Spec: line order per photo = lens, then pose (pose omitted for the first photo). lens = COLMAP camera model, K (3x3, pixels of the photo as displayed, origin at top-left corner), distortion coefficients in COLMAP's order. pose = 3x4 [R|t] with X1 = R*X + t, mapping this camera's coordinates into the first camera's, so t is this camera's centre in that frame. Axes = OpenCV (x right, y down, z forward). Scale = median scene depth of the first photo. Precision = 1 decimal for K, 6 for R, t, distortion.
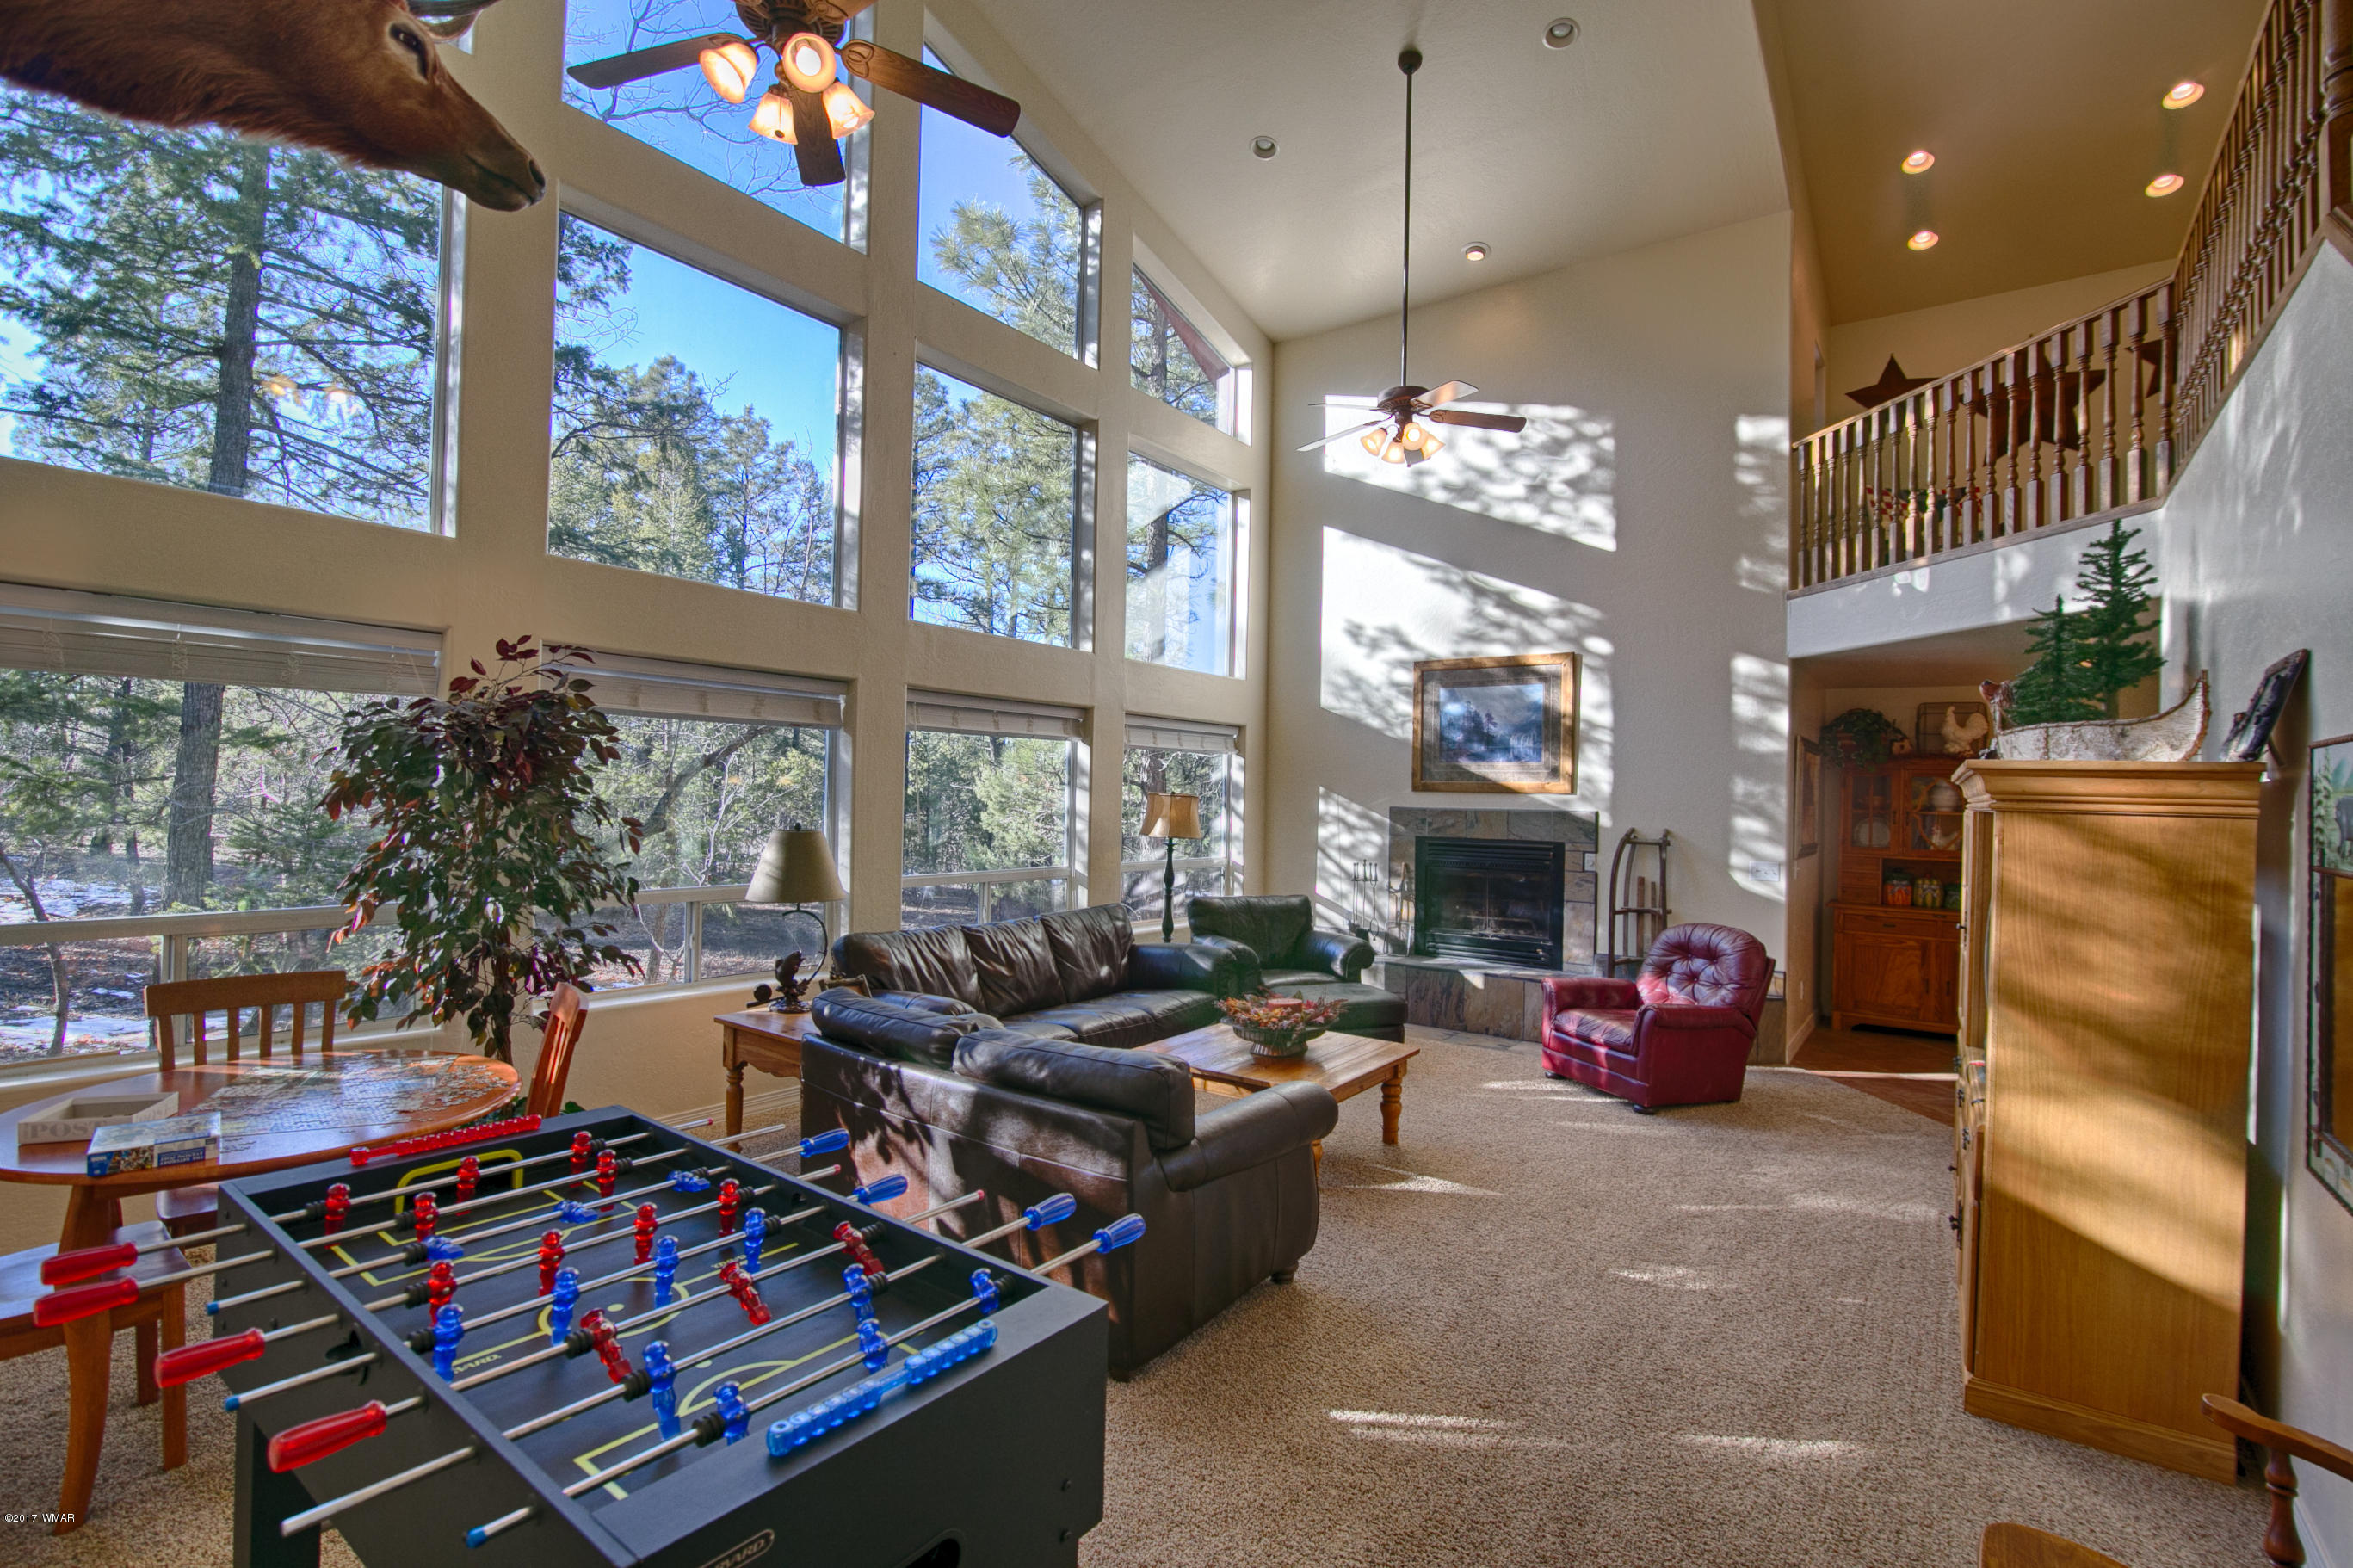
lens RADIAL K [[1077.6, 0, 1168.4], [0, 1077.6, 780.8], [0, 0, 1]] dist [-0.017095, 0.001106]
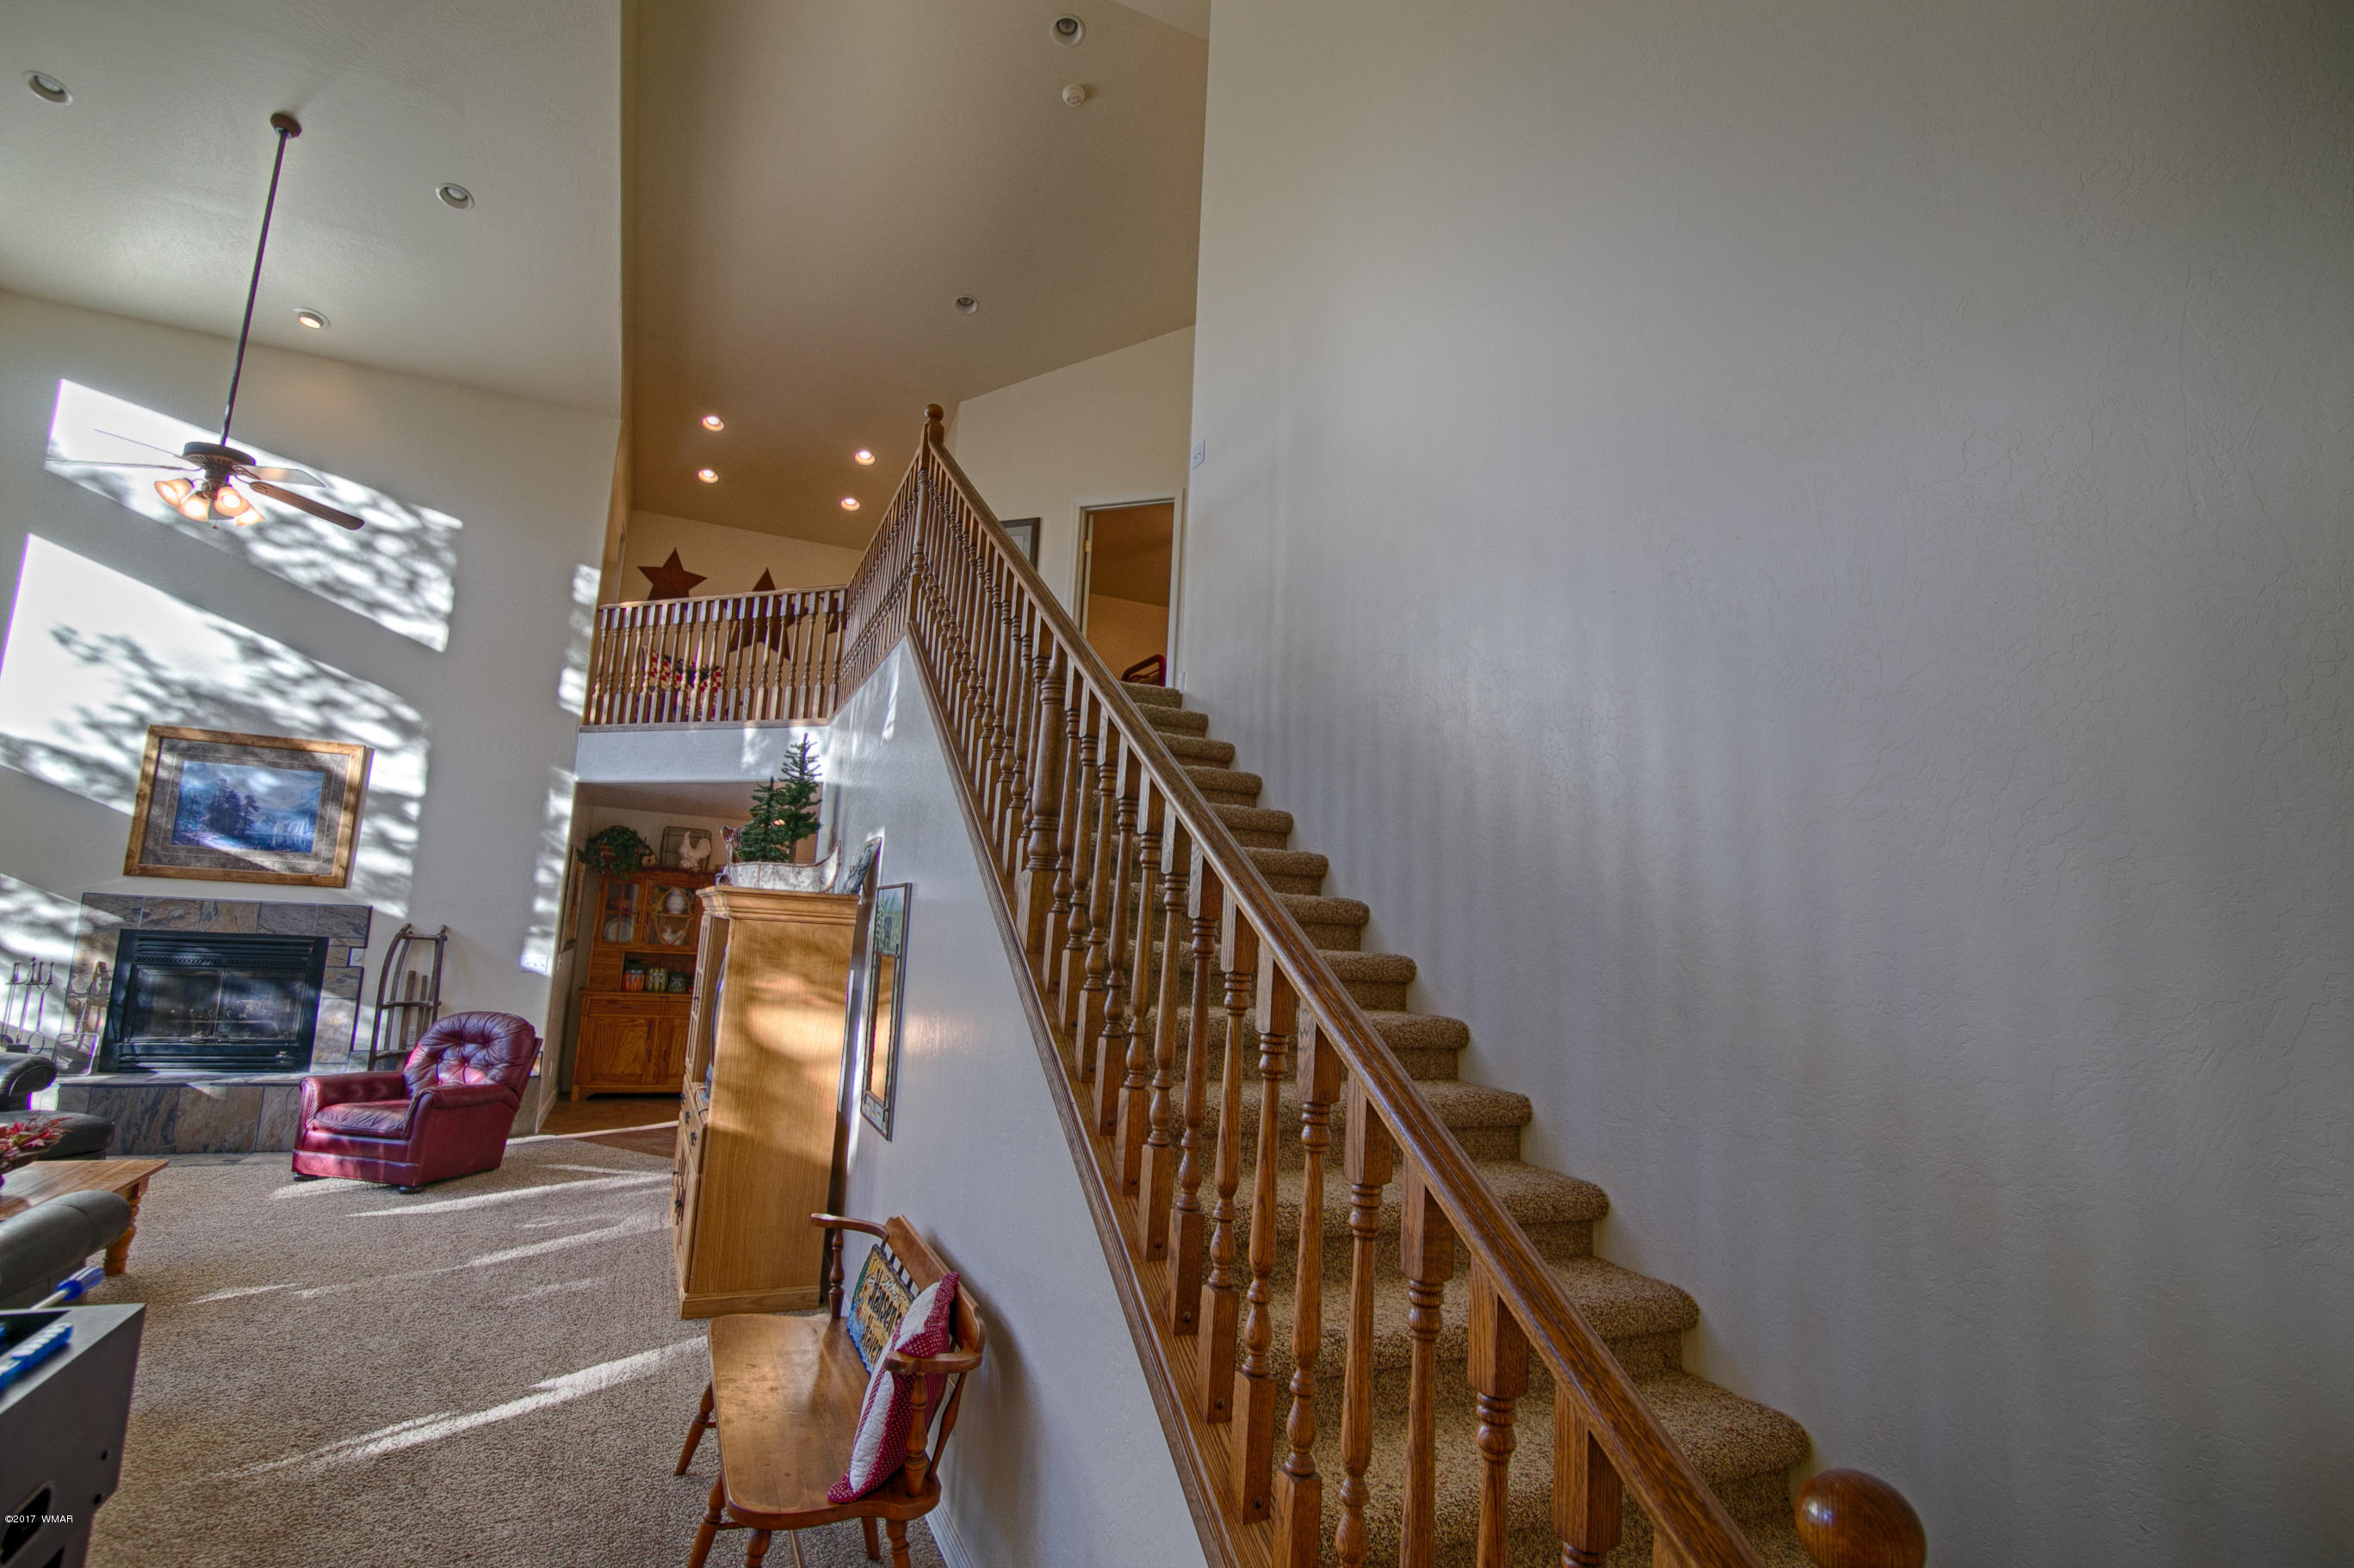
lens RADIAL K [[1078.1, 0, 1169.8], [0, 1078.1, 791.7], [0, 0, 1]] dist [-0.017095, 0.001106]
pose [[0.475399, 0.119849, 0.871569, -0.149762], [-0.051208, 0.992768, -0.108583, -0.008611], [-0.878279, 0.006989, 0.478098, -0.152760]]
